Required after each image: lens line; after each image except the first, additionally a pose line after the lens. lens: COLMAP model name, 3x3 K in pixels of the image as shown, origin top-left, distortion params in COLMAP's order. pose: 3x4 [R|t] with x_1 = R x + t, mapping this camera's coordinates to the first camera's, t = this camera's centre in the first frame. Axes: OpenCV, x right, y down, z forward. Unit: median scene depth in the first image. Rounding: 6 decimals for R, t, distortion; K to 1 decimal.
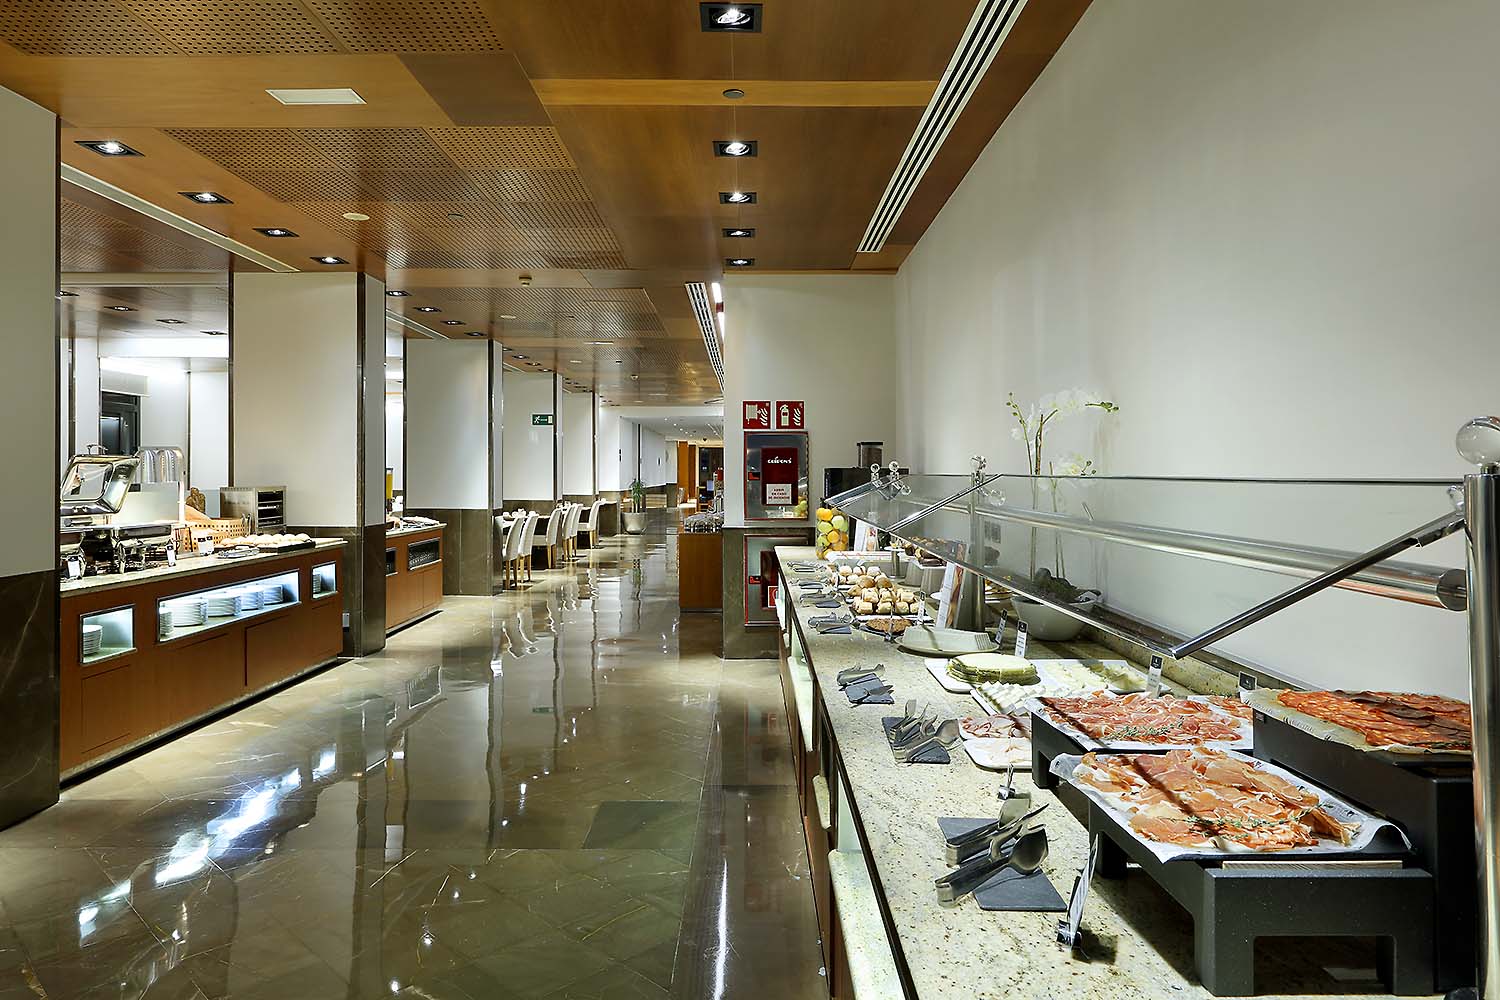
lens RADIAL K [[966.1, 0, 717.4], [0, 966.1, 469.0], [0, 0, 1]] dist [-0.003332, 0.003786]
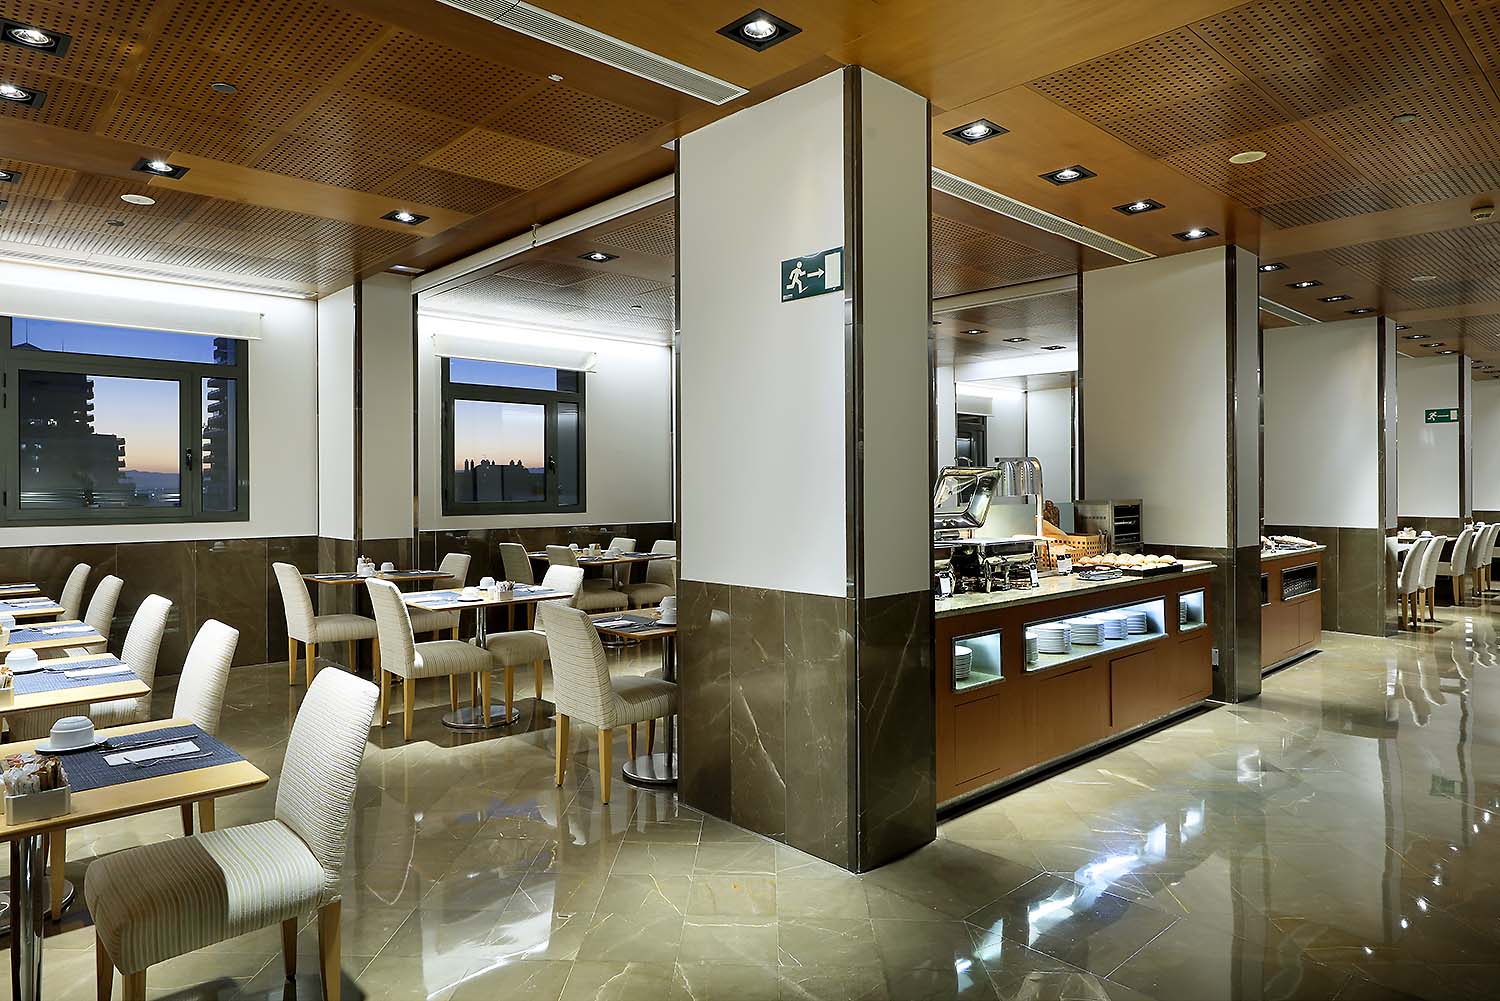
lens RADIAL K [[903.2, 0, 746.8], [0, 903.2, 494.3], [0, 0, 1]] dist [0.000948, 0.001947]
pose [[0.703271, -0.000568, -0.710922, -0.115002], [0.010225, 0.999904, 0.009315, 0.001412], [0.710849, -0.013820, 0.703209, 0.157870]]
